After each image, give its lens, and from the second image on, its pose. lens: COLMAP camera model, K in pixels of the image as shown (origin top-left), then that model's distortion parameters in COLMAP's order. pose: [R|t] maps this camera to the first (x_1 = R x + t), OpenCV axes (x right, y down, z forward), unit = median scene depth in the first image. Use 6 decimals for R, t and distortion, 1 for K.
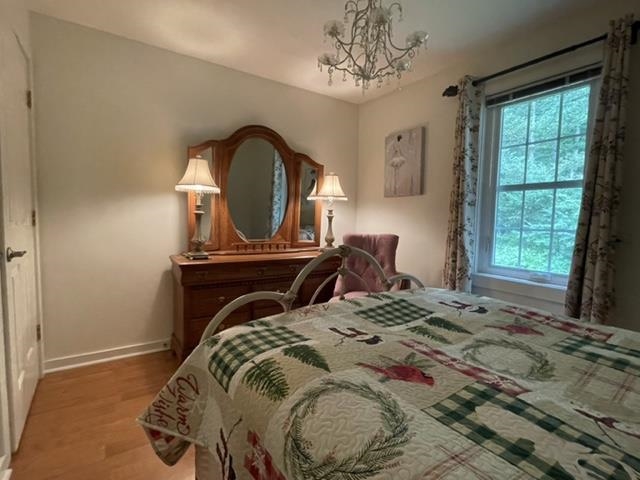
lens RADIAL K [[314.9, 0, 320.0], [0, 314.9, 240.0], [0, 0, 1]] dist [-0.001240, -0.000278]
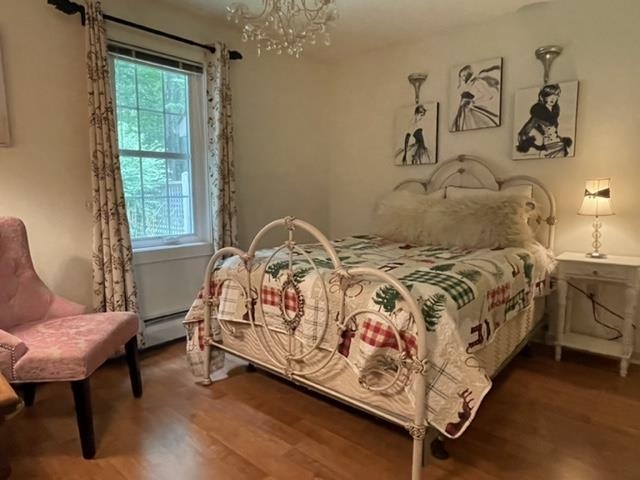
lens RADIAL K [[401.5, 0, 320.0], [0, 401.5, 240.0], [0, 0, 1]] dist [0.001443, 0.000195]
pose [[-0.246082, -0.129387, 0.960574, -0.715839], [0.071366, 0.985941, 0.151087, -0.053438], [-0.966618, 0.105732, -0.233388, 0.782001]]
